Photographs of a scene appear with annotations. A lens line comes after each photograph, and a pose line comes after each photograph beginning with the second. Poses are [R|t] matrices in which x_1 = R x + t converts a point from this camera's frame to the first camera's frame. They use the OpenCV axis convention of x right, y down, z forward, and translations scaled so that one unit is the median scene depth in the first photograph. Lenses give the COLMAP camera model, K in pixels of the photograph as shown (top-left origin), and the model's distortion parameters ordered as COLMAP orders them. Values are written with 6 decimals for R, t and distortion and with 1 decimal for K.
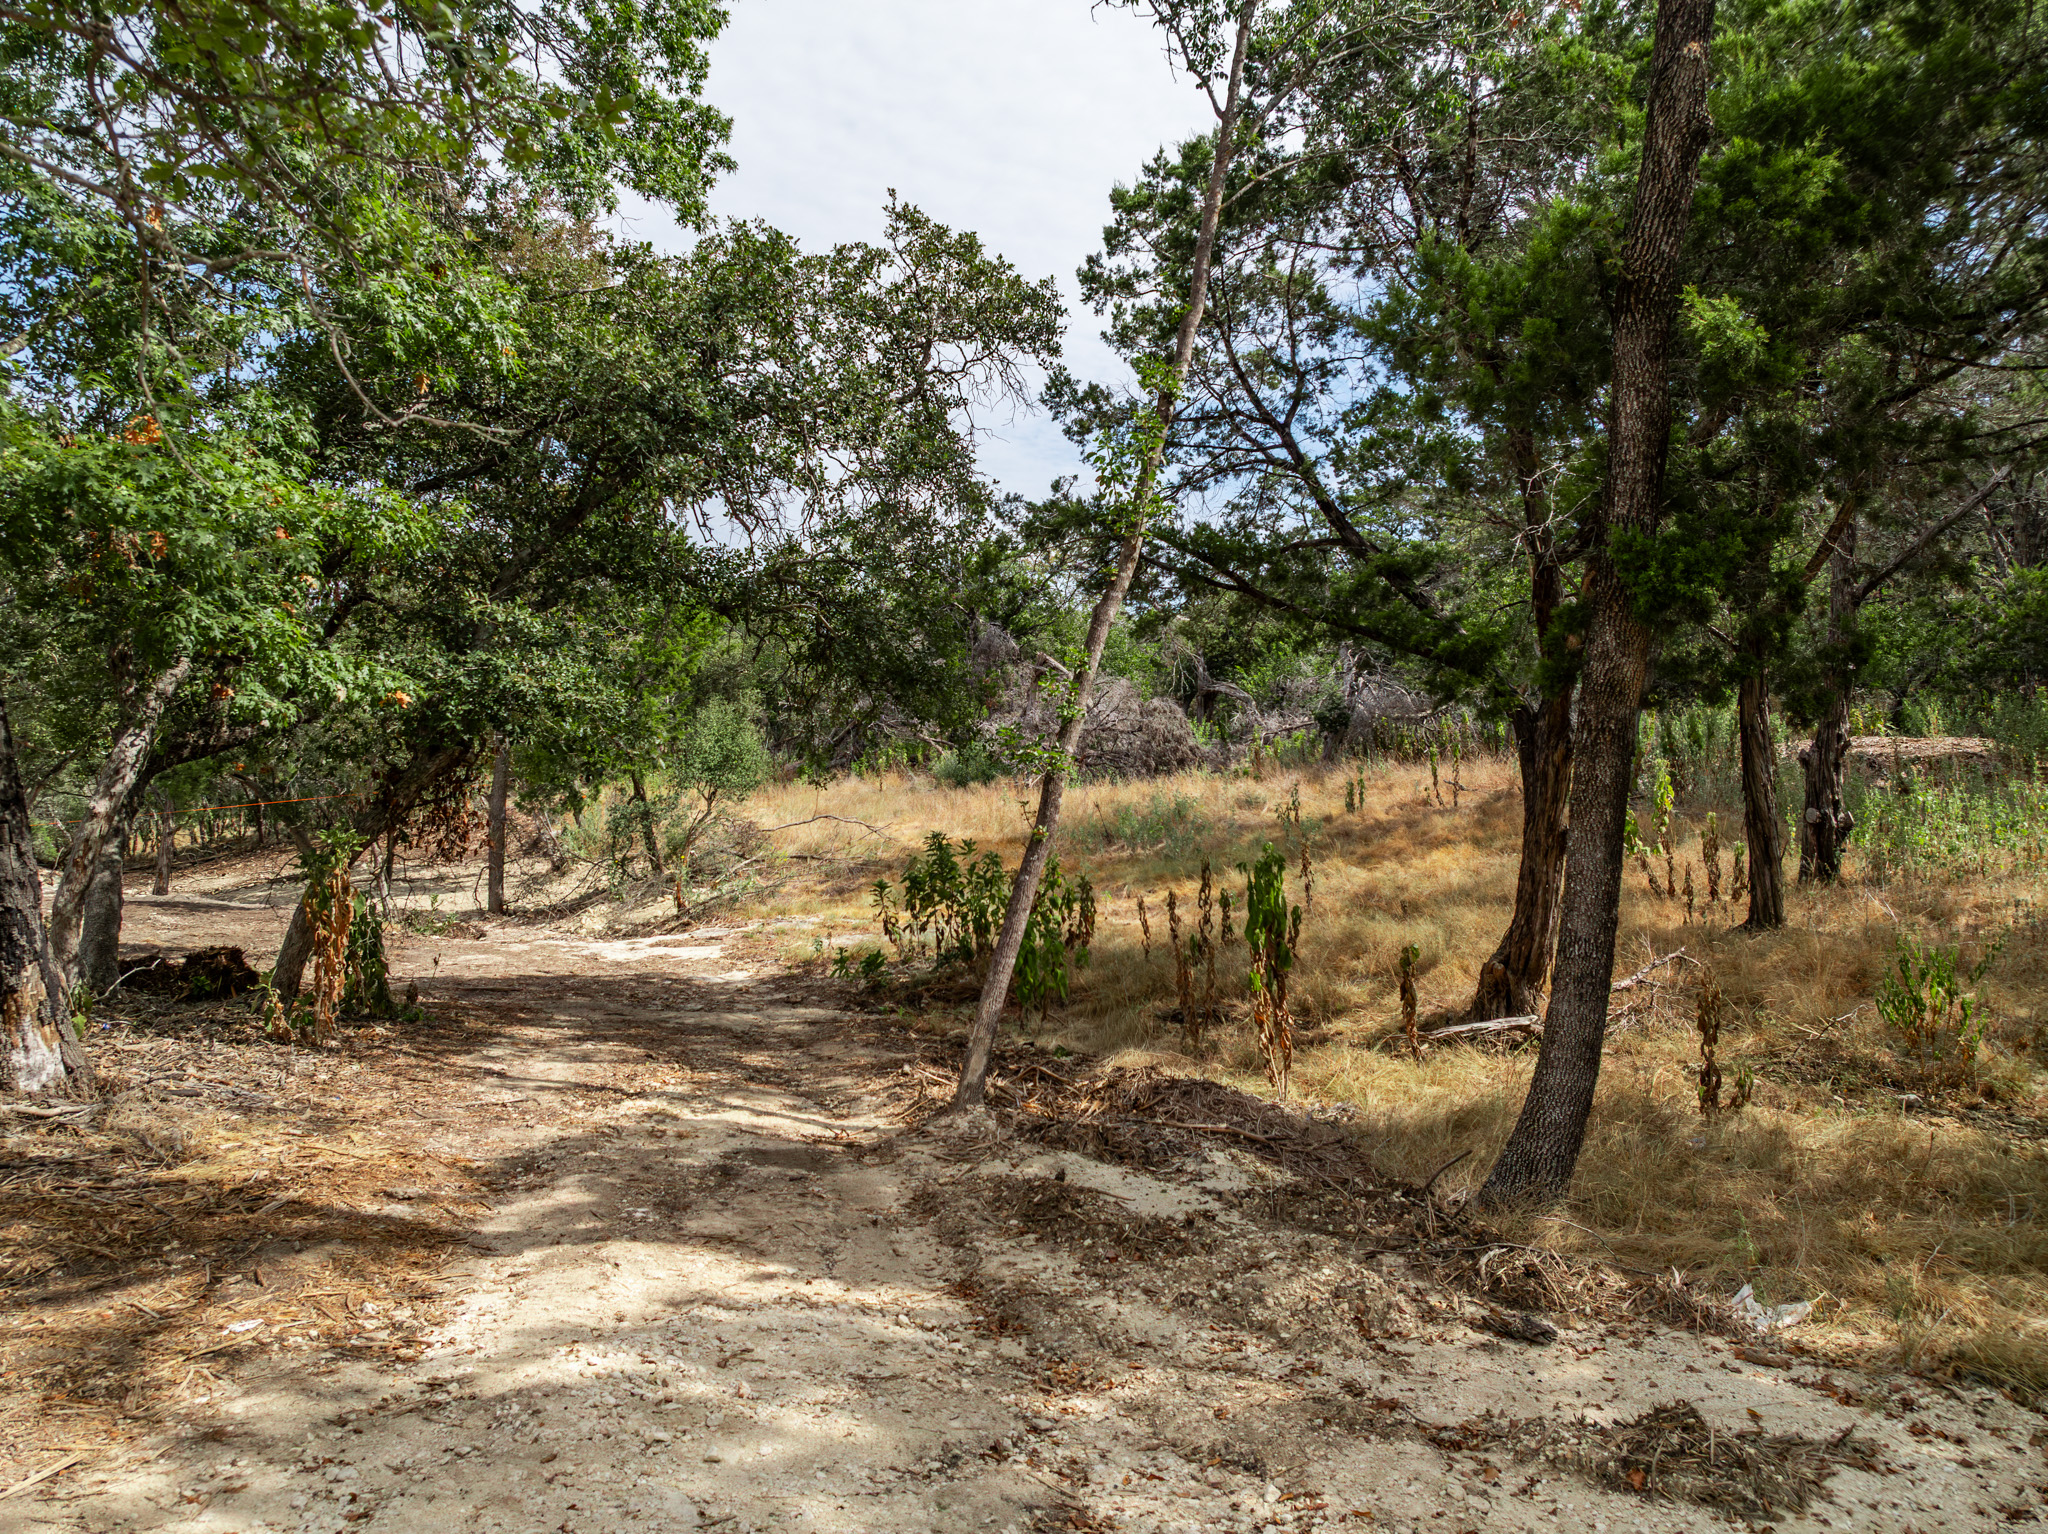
lens RADIAL K [[1445.2, 0, 1033.0], [0, 1445.2, 755.8], [0, 0, 1]] dist [-0.031646, 0.019772]
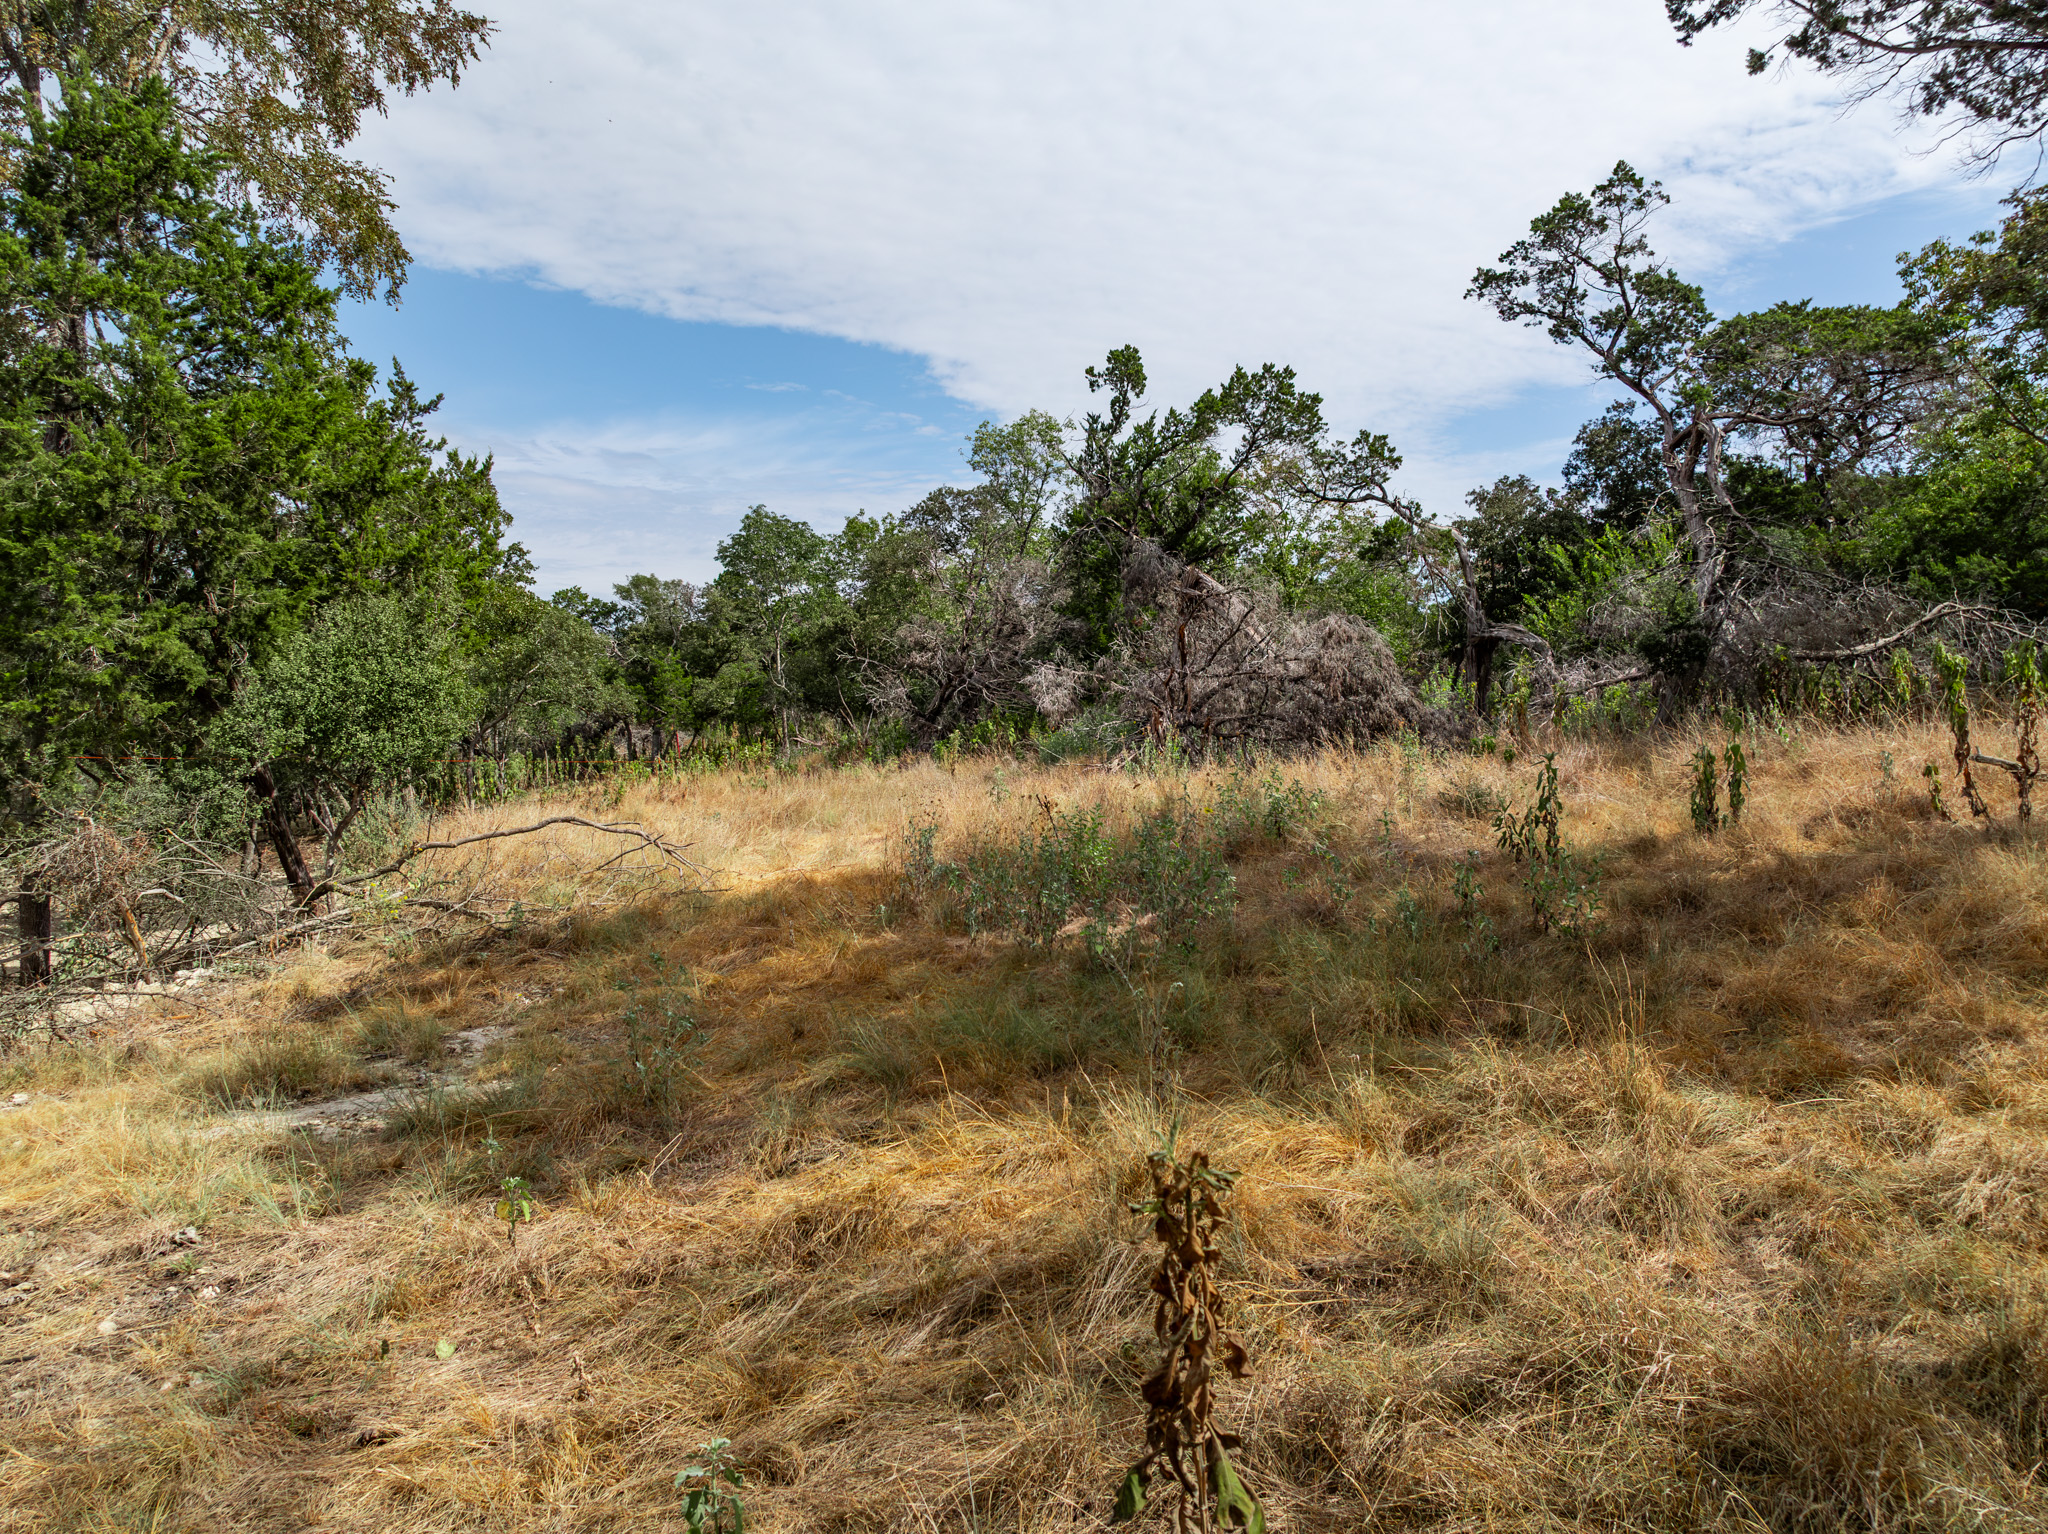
lens RADIAL K [[1445.2, 0, 1026.0], [0, 1445.2, 771.5], [0, 0, 1]] dist [-0.031646, 0.019772]
pose [[0.973710, 0.004768, -0.227741, 0.126799], [-0.002310, 0.999936, 0.011058, 0.018661], [0.227779, -0.010242, 0.973659, 0.567921]]
